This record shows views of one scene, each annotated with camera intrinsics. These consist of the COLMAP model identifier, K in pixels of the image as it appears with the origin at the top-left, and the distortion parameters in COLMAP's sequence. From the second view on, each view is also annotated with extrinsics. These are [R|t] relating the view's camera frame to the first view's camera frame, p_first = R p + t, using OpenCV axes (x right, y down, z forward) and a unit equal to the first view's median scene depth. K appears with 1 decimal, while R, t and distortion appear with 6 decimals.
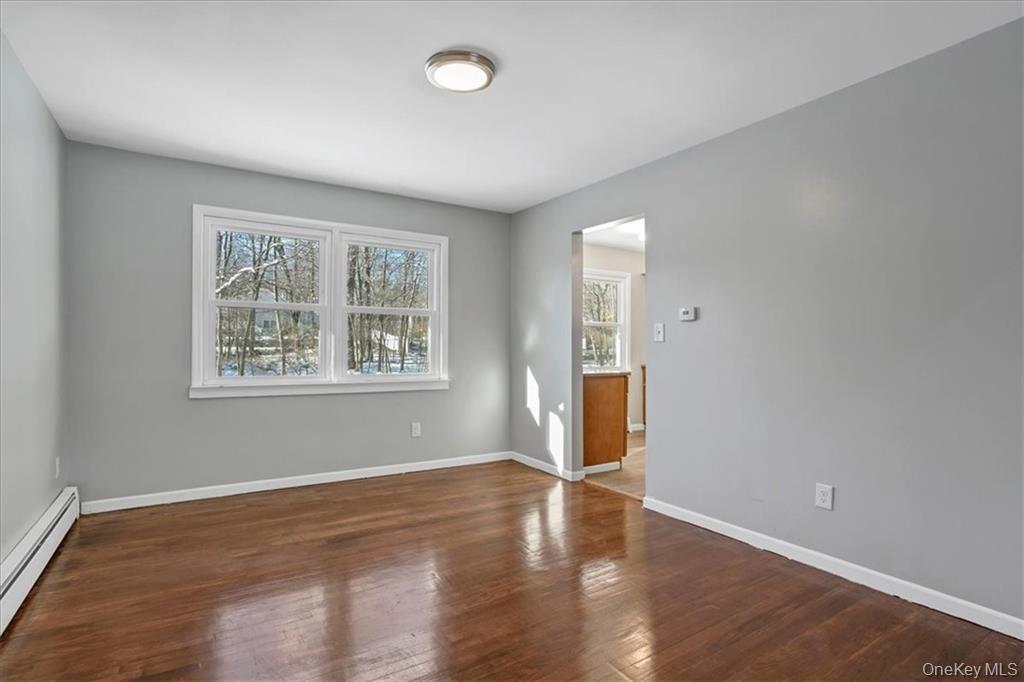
lens RADIAL K [[485.9, 0, 512.0], [0, 485.9, 337.3], [0, 0, 1]] dist [-0.041149, 0.018975]
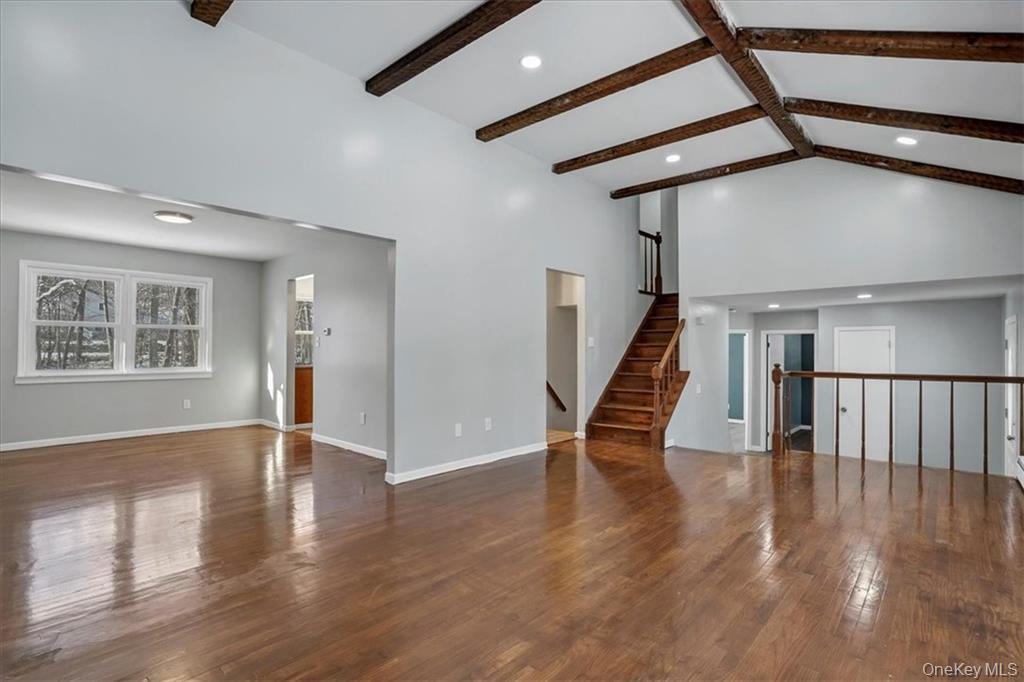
lens RADIAL K [[504.9, 0, 508.1], [0, 504.9, 335.2], [0, 0, 1]] dist [-0.042558, 0.019769]
pose [[0.976942, 0.001304, 0.213501, 0.459908], [0.001235, 0.999930, -0.011760, -0.007607], [-0.213501, 0.011752, 0.976872, -0.763705]]
